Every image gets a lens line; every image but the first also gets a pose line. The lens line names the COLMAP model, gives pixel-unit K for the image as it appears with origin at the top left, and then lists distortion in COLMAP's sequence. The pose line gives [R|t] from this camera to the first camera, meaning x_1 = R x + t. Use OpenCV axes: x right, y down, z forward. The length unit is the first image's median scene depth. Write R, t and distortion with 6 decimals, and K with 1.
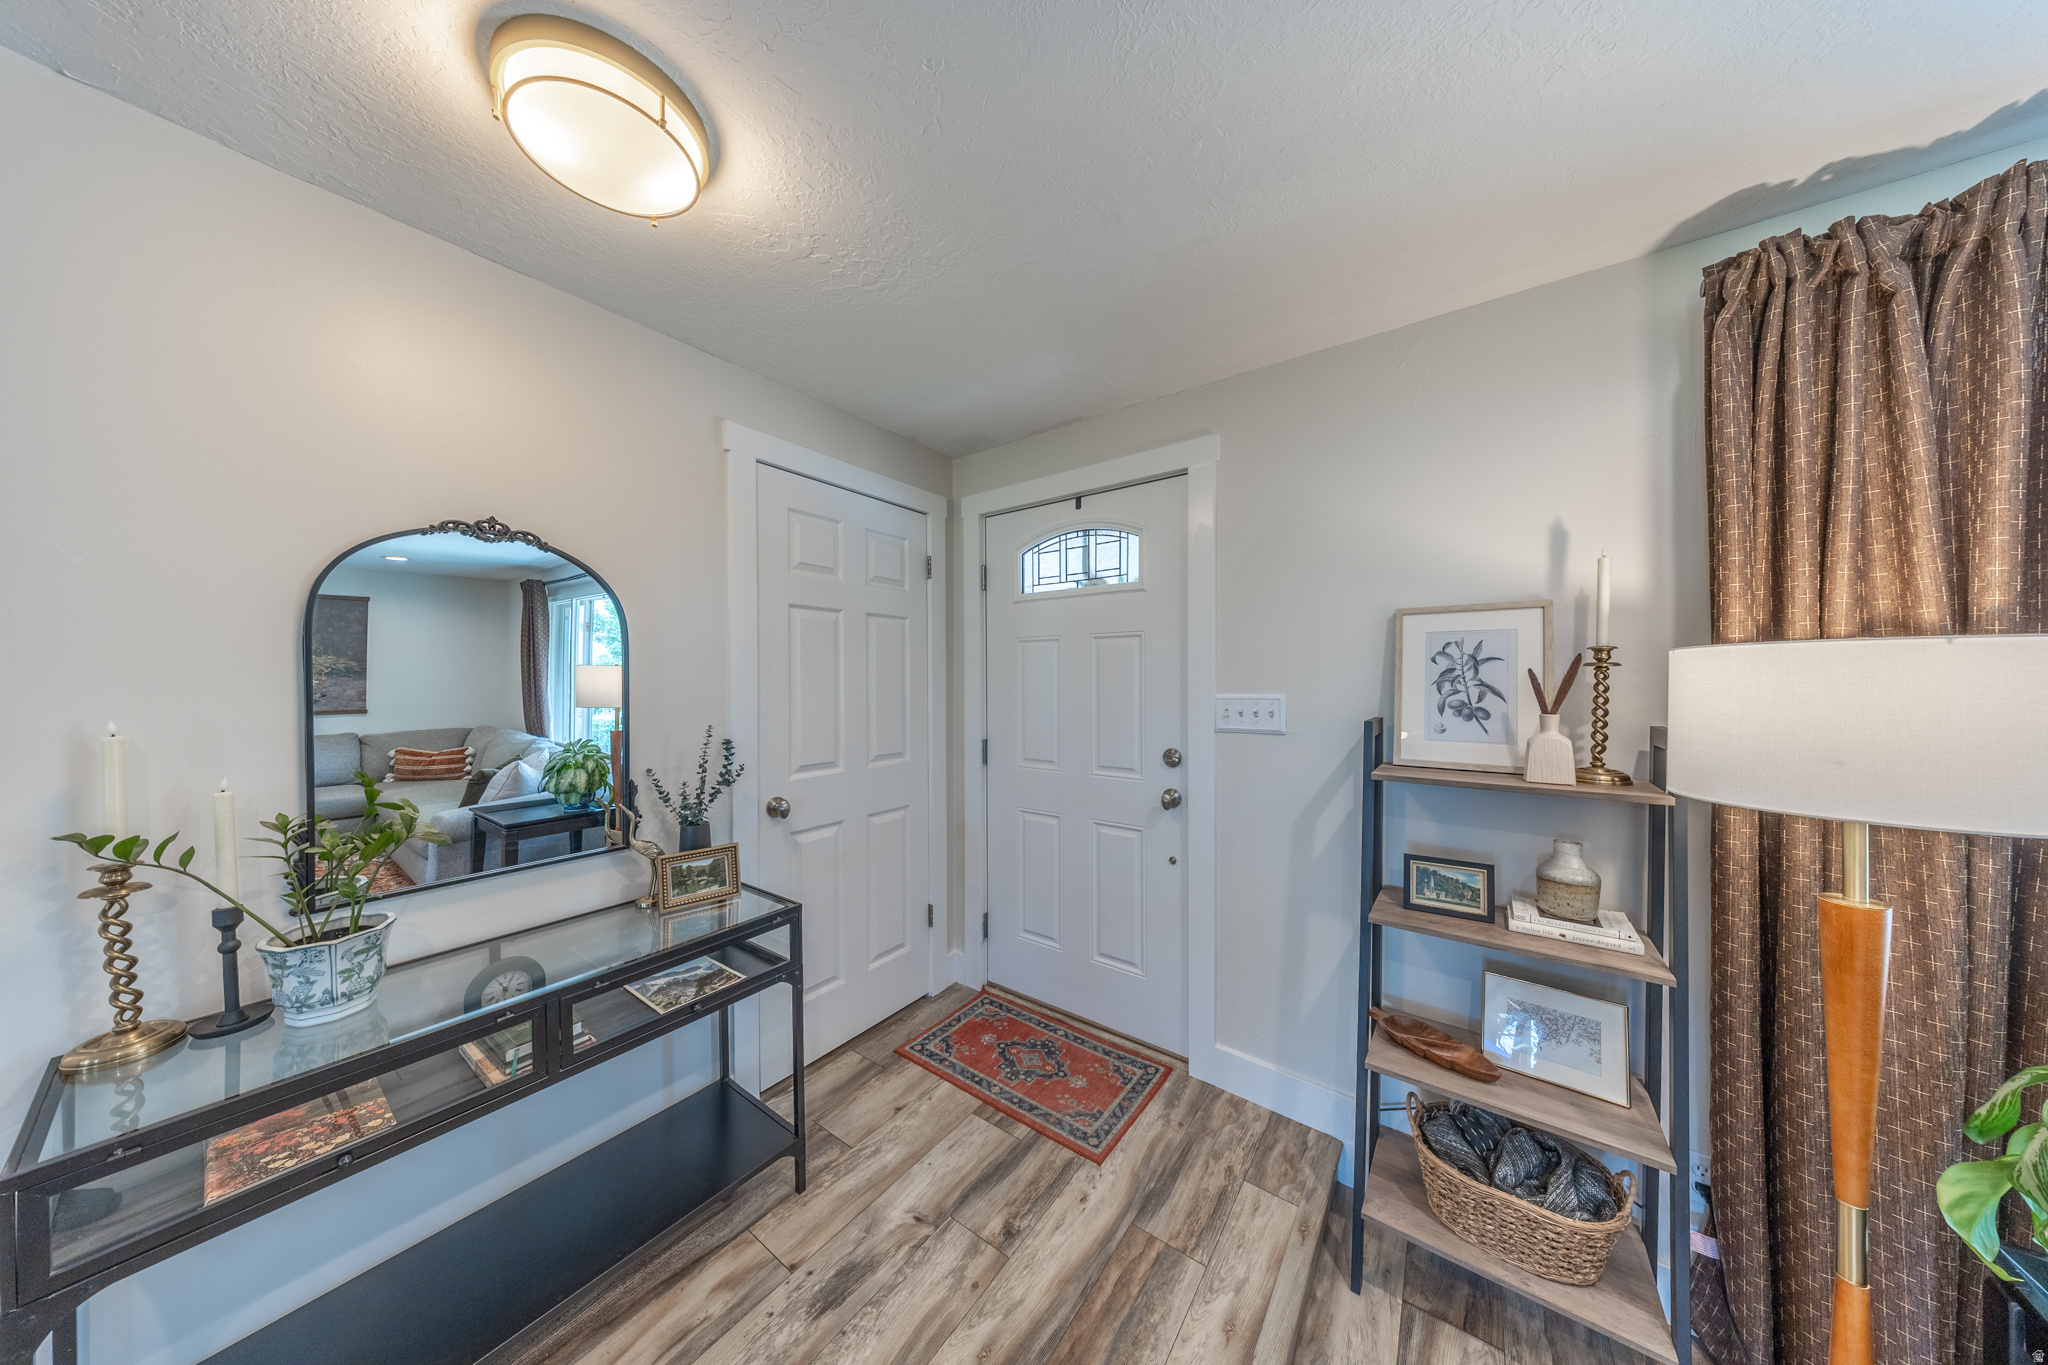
lens RADIAL K [[596.1, 0, 1022.0], [0, 596.1, 684.8], [0, 0, 1]] dist [-0.002403, -0.000306]
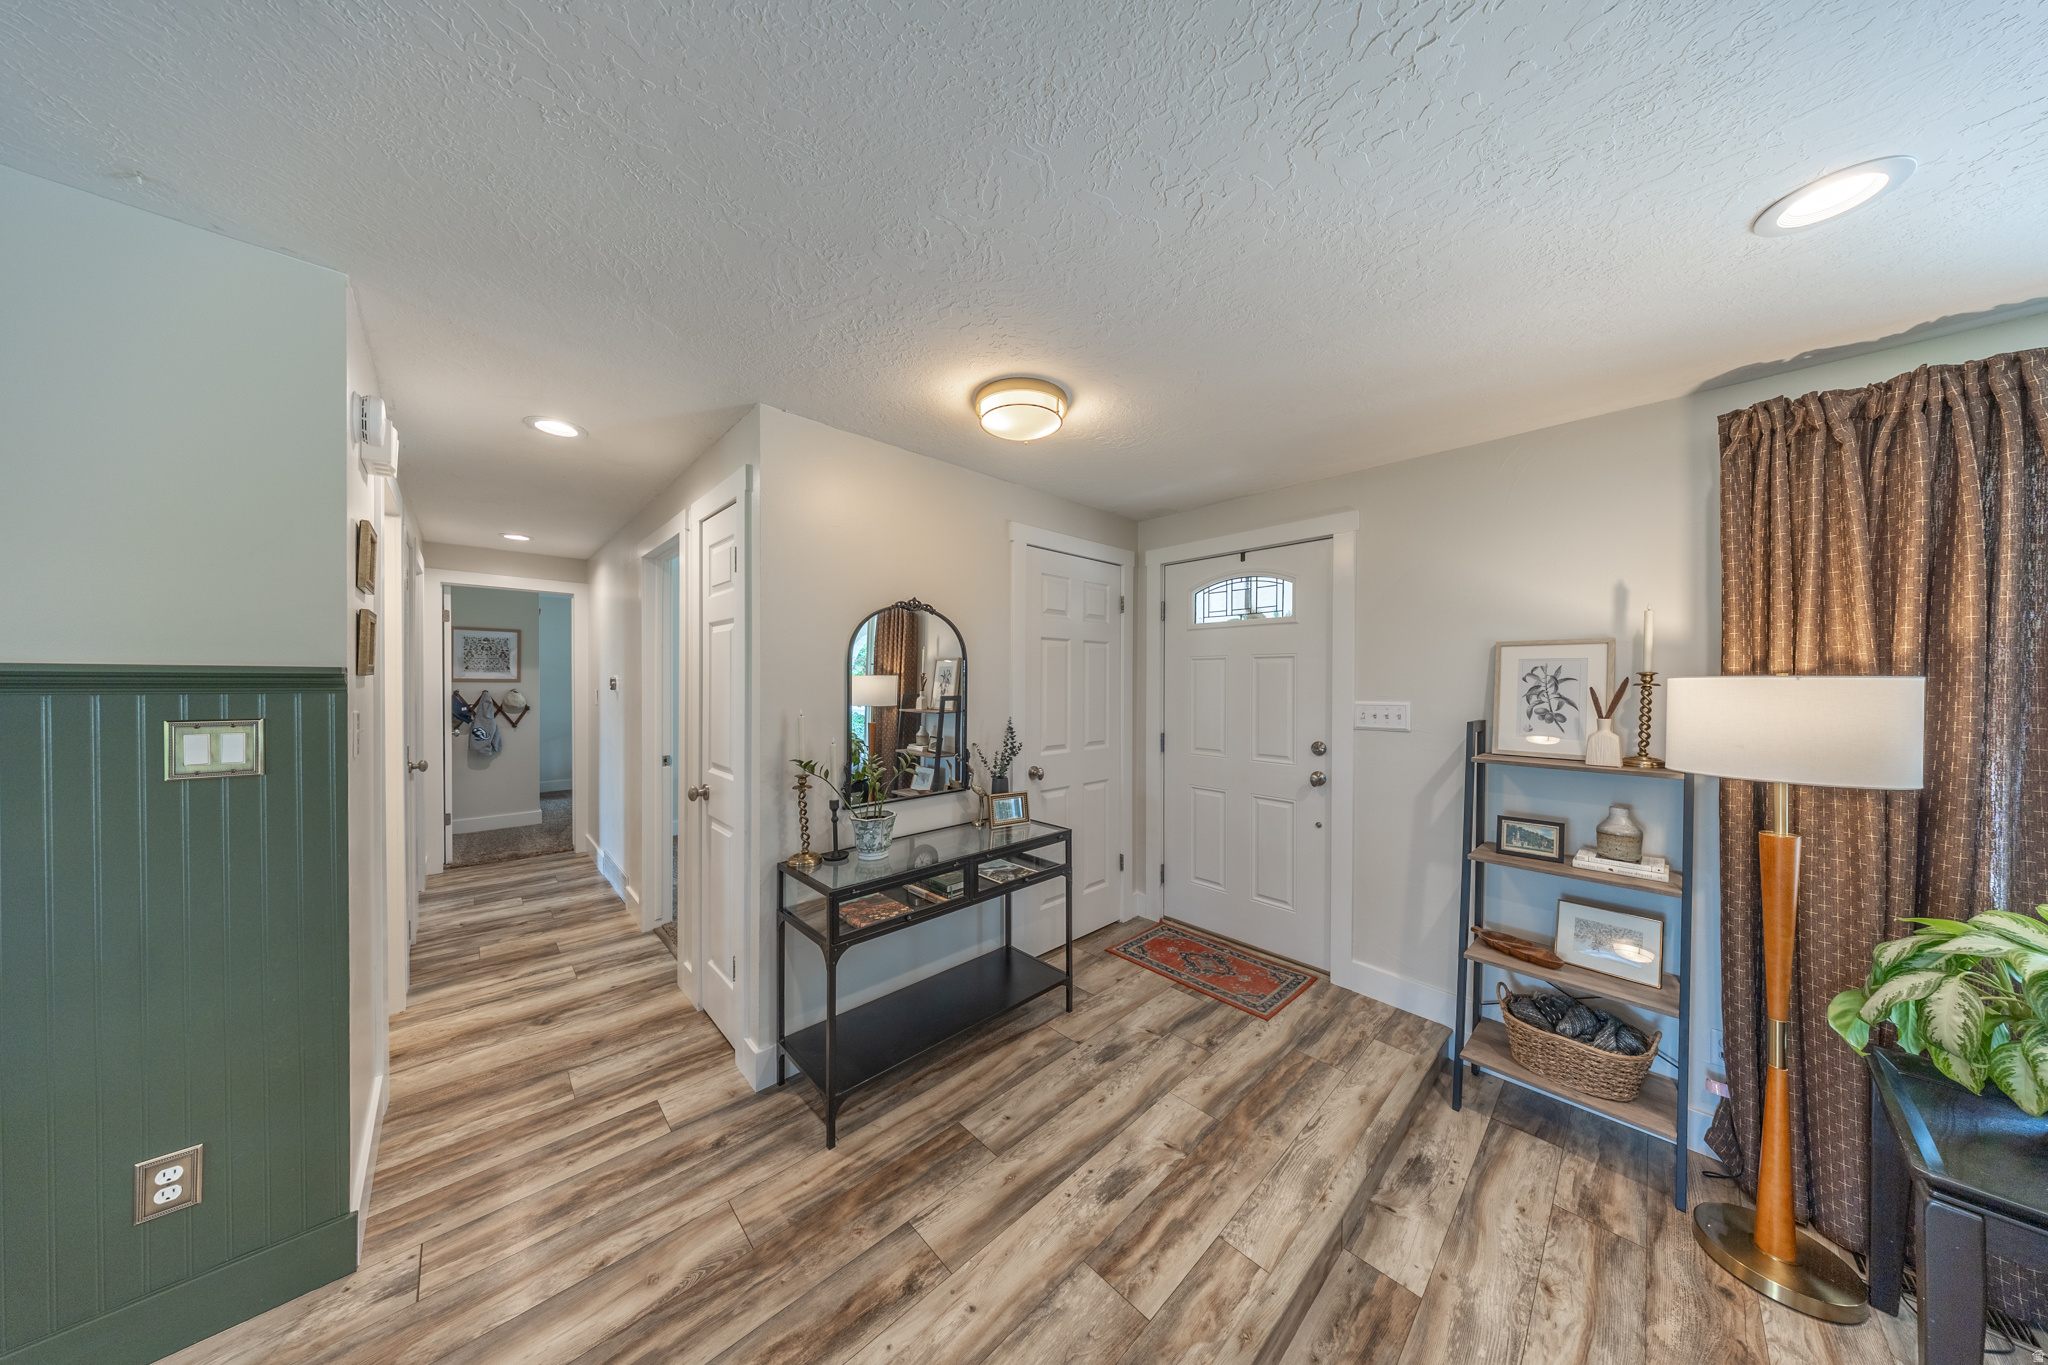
lens RADIAL K [[596.1, 0, 1023.2], [0, 596.1, 683.4], [0, 0, 1]] dist [-0.002403, -0.000306]
pose [[0.982958, 0.007116, -0.183691, -0.222900], [-0.008065, 0.999958, -0.004418, -0.017719], [0.183652, 0.005824, 0.982974, -0.634961]]
